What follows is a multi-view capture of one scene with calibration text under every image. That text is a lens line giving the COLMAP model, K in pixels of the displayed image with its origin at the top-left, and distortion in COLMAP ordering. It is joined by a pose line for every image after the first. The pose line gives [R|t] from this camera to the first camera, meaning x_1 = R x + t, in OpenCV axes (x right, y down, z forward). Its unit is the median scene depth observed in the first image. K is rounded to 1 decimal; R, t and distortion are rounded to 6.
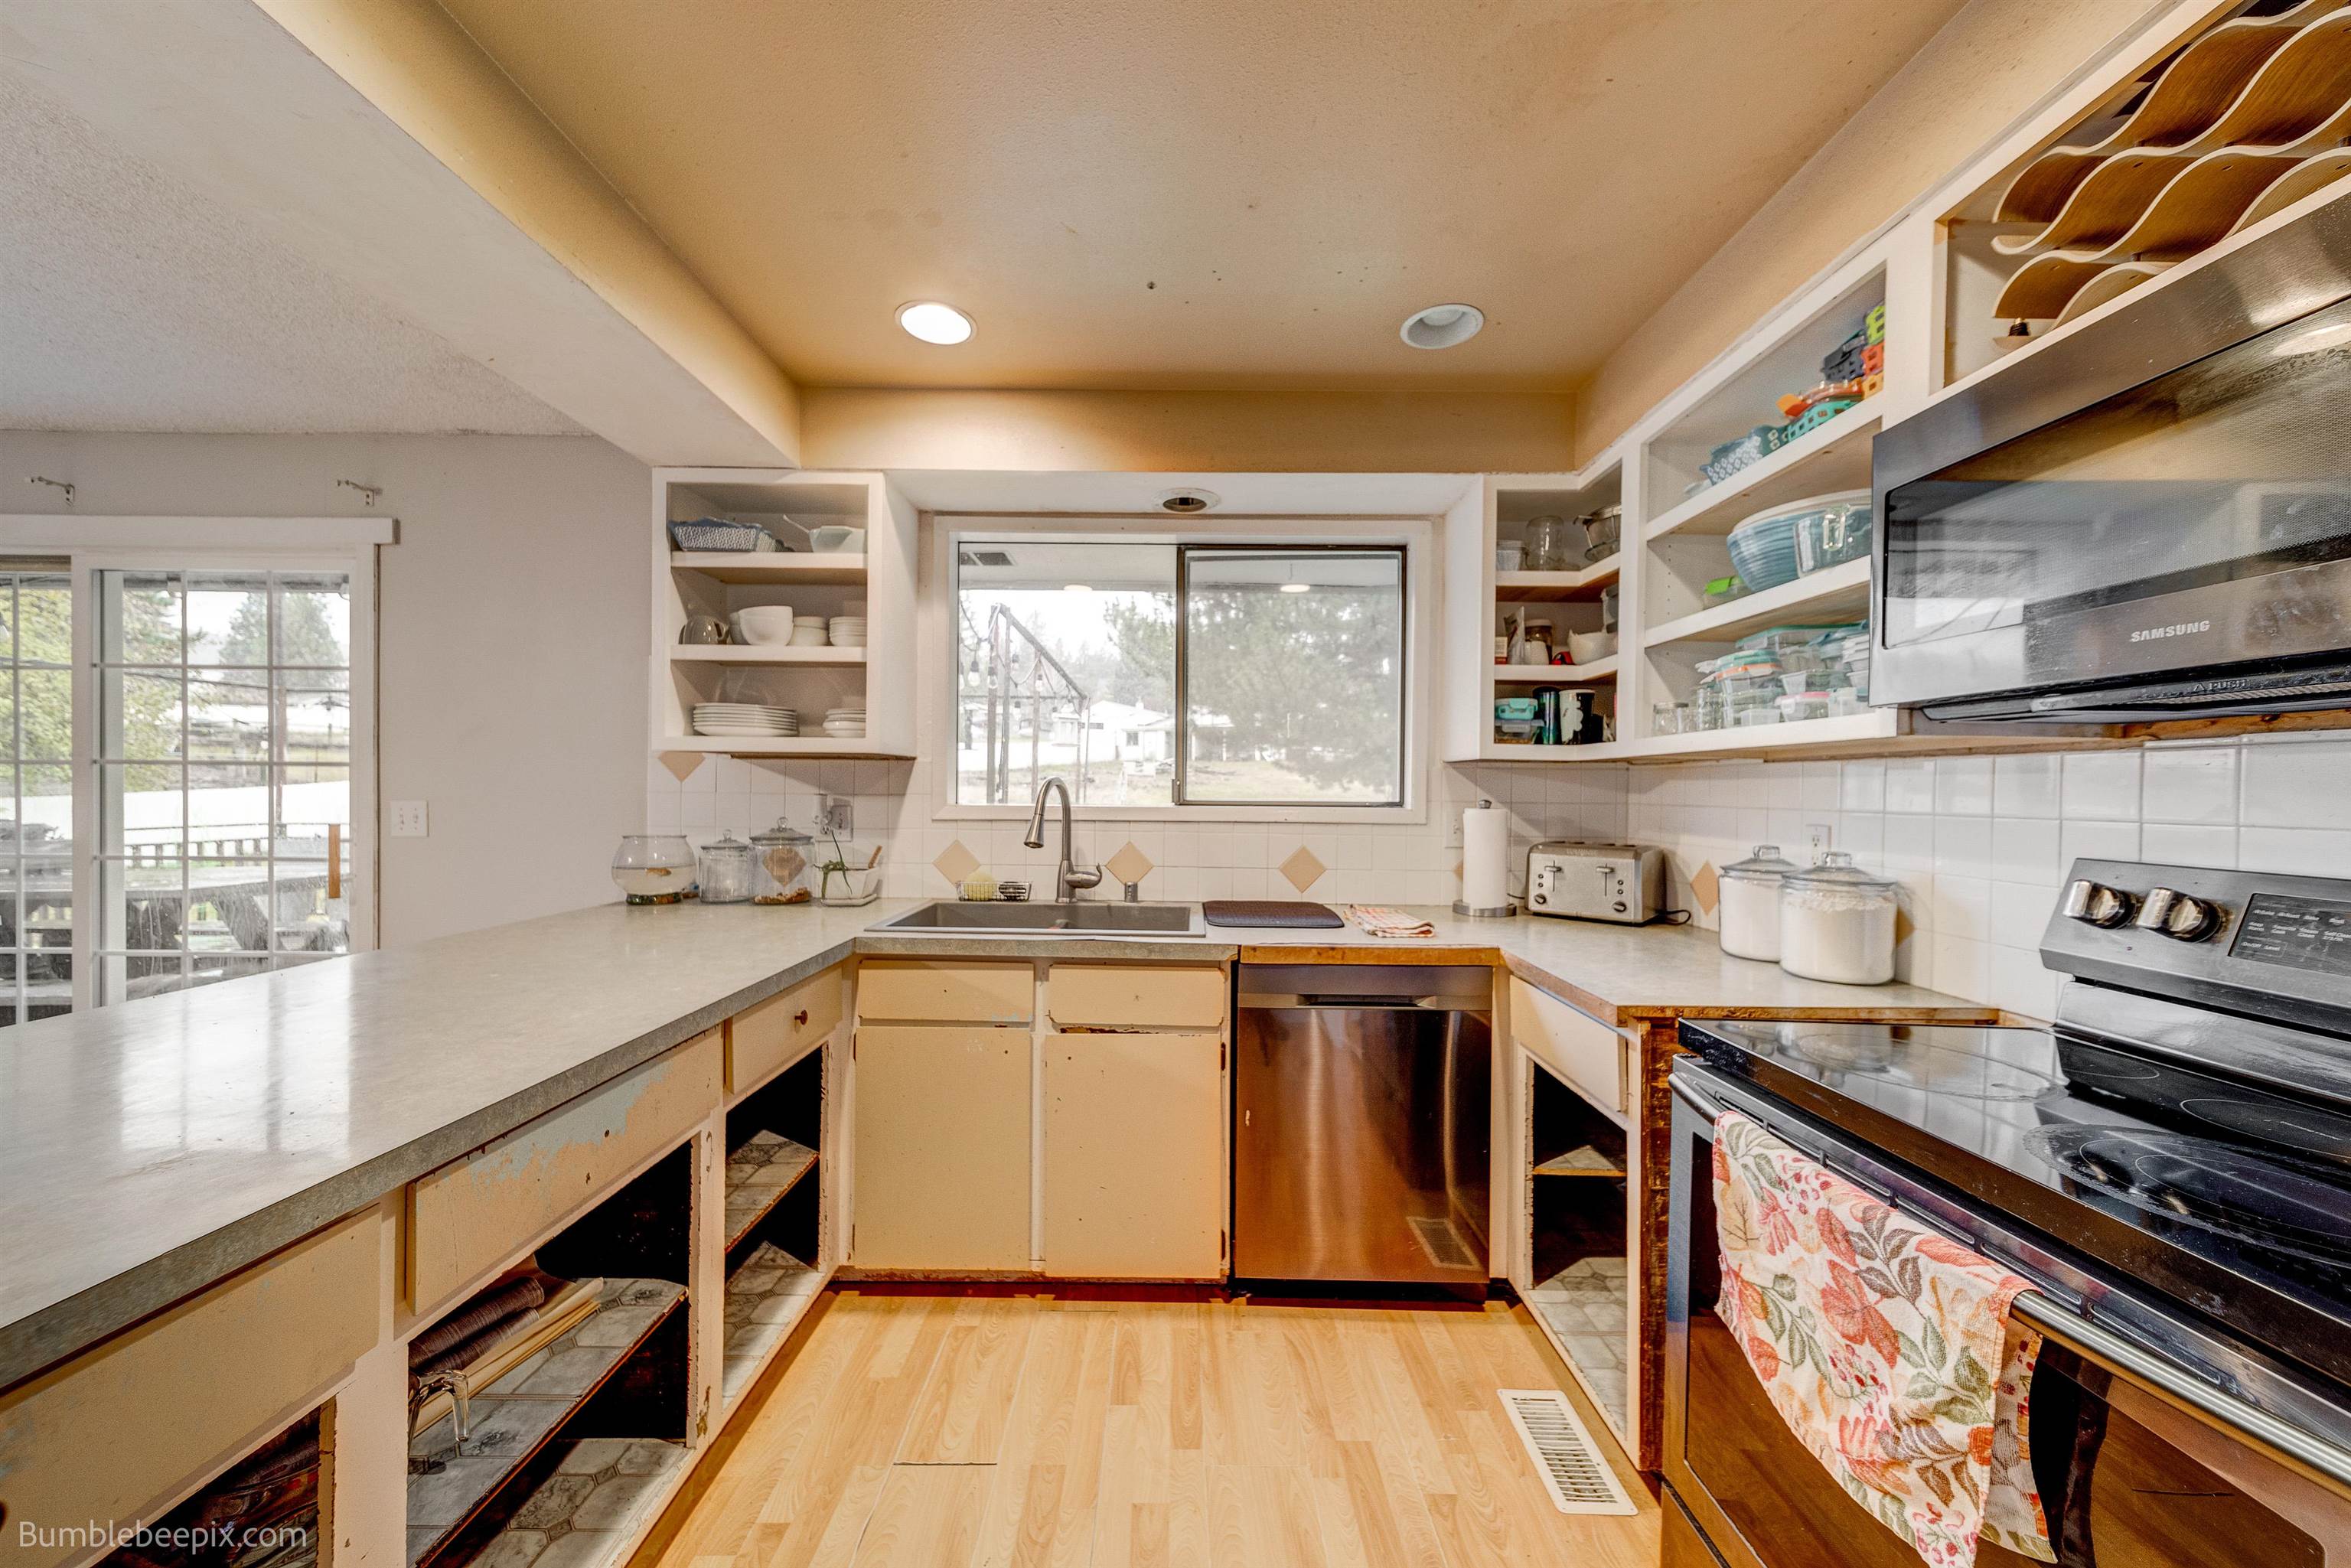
lens RADIAL K [[820.0, 0, 1184.2], [0, 820.0, 799.3], [0, 0, 1]] dist [0.005117, -0.000036]
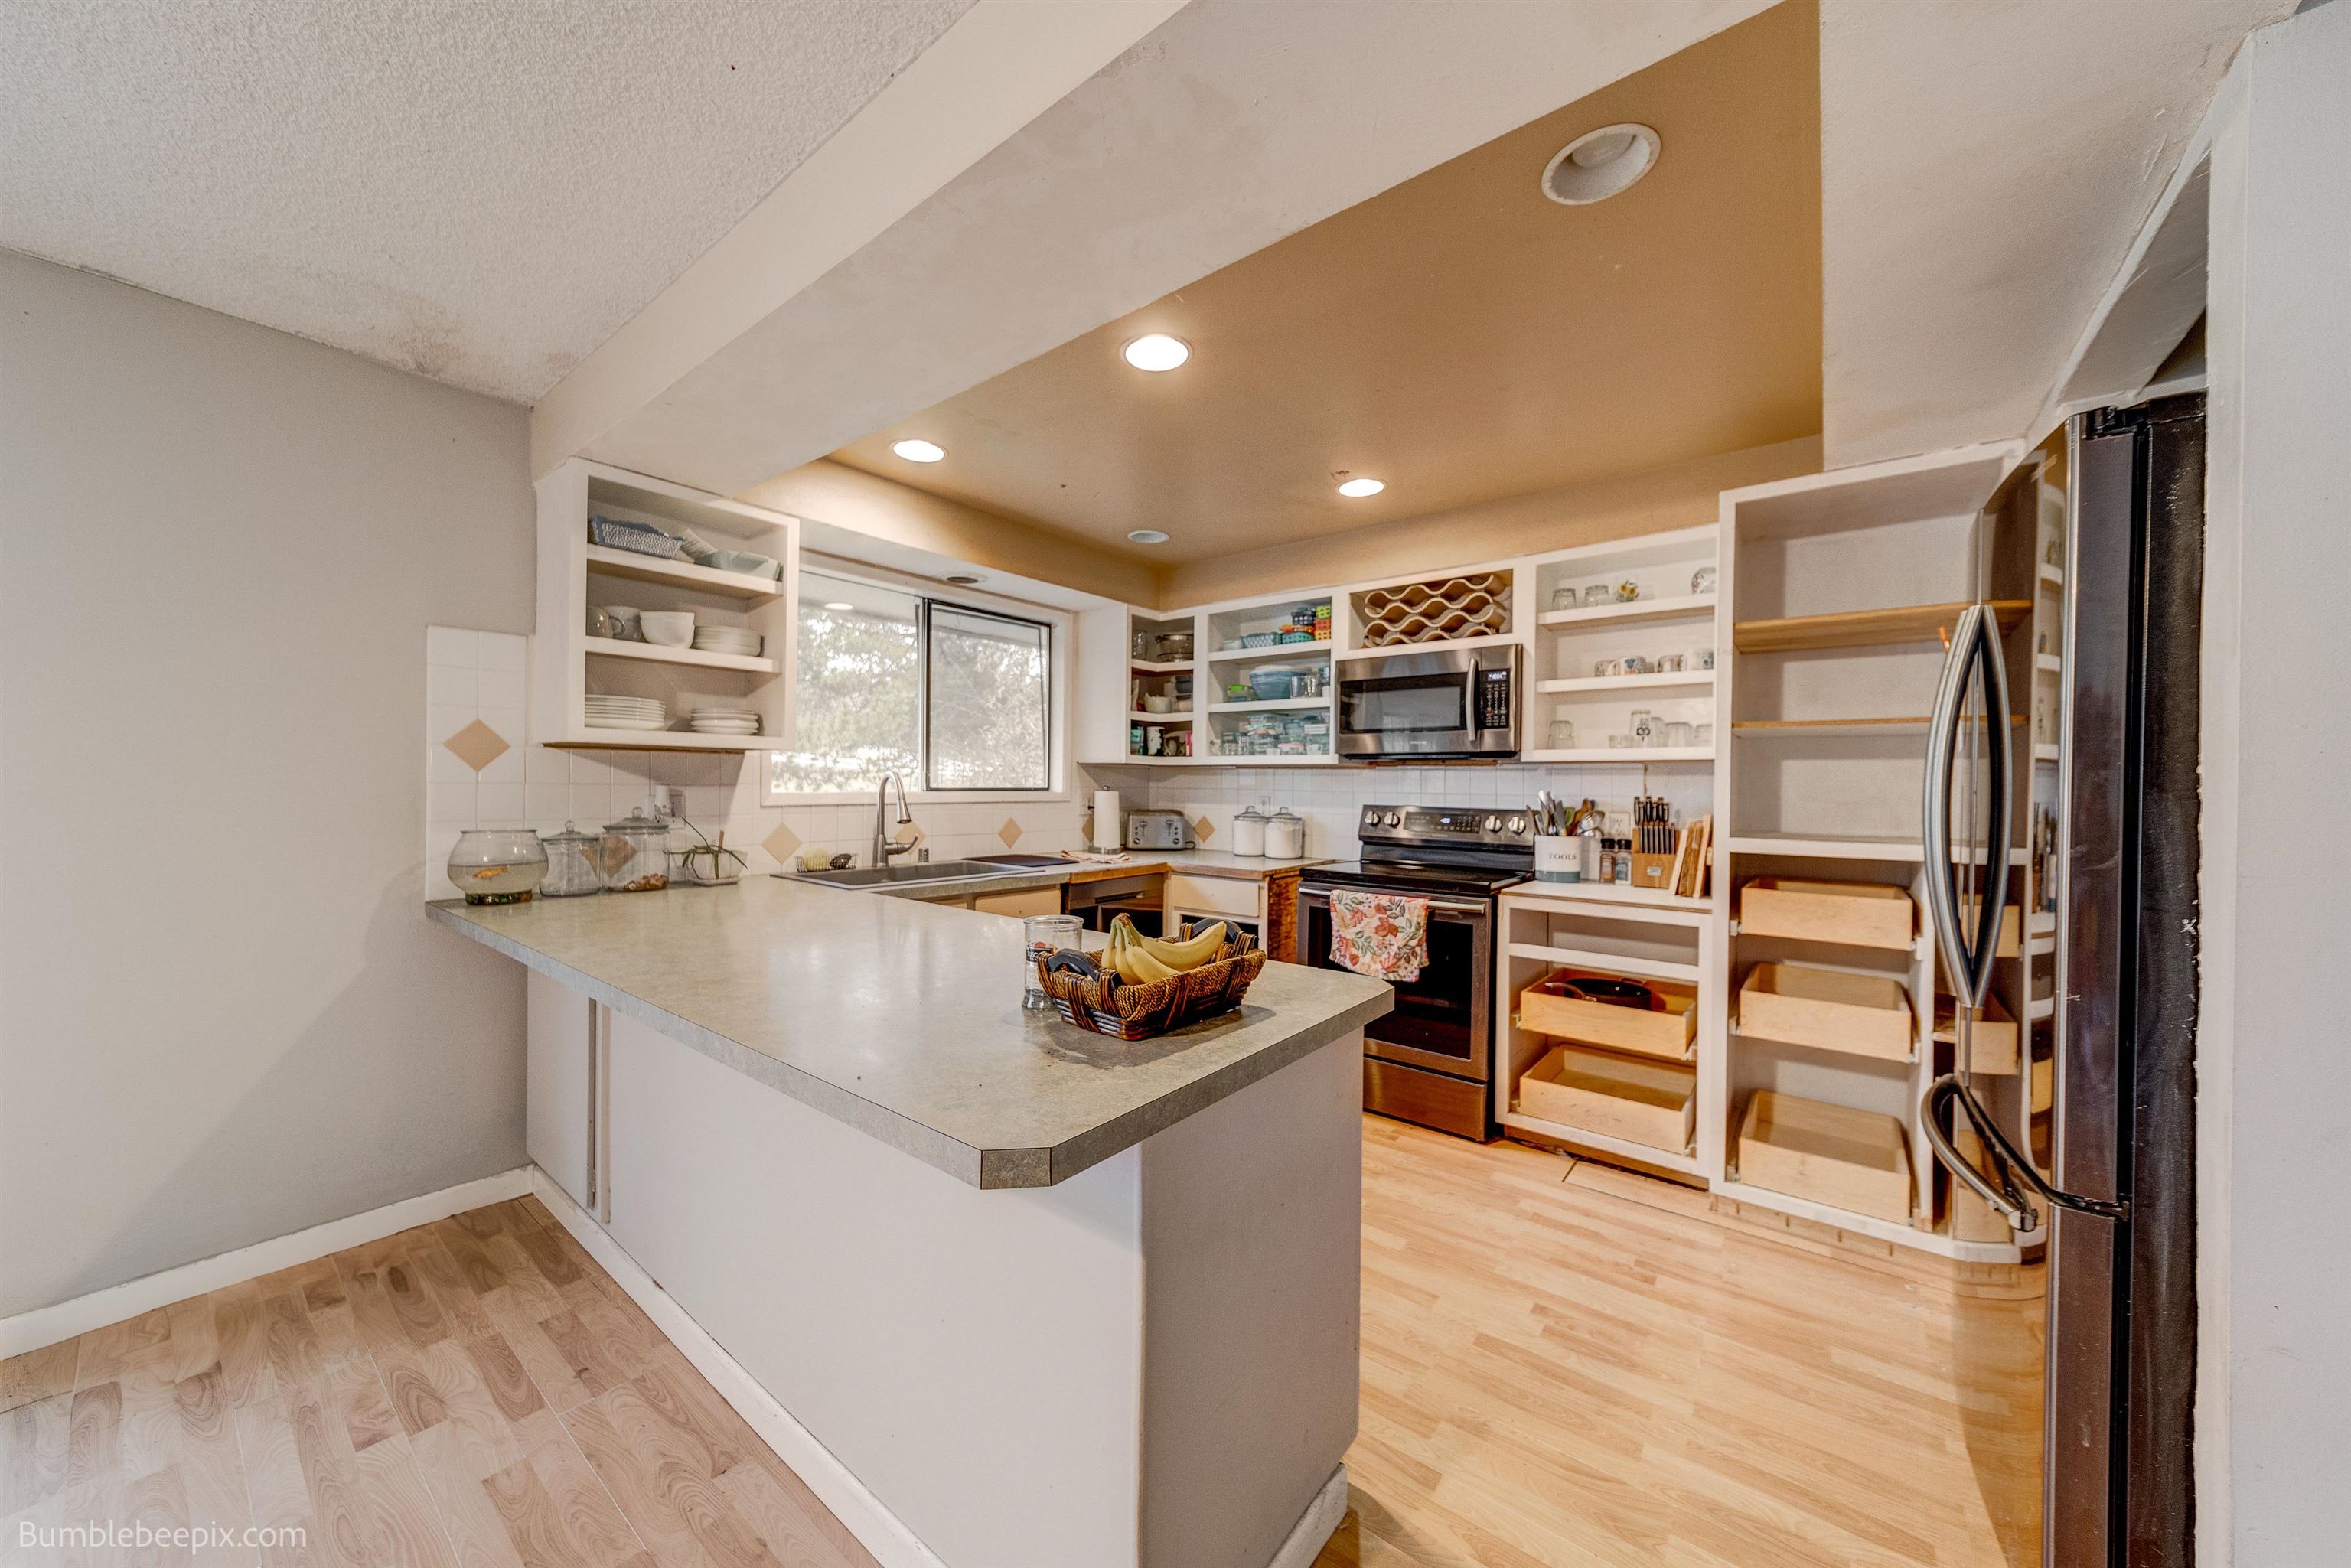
lens RADIAL K [[820.0, 0, 1171.8], [0, 820.0, 791.3], [0, 0, 1]] dist [0.005117, -0.000036]
pose [[0.623546, -0.010452, 0.781717, -0.956957], [0.002861, 0.999934, 0.011088, -0.007486], [-0.781781, -0.004677, 0.623535, -0.187573]]
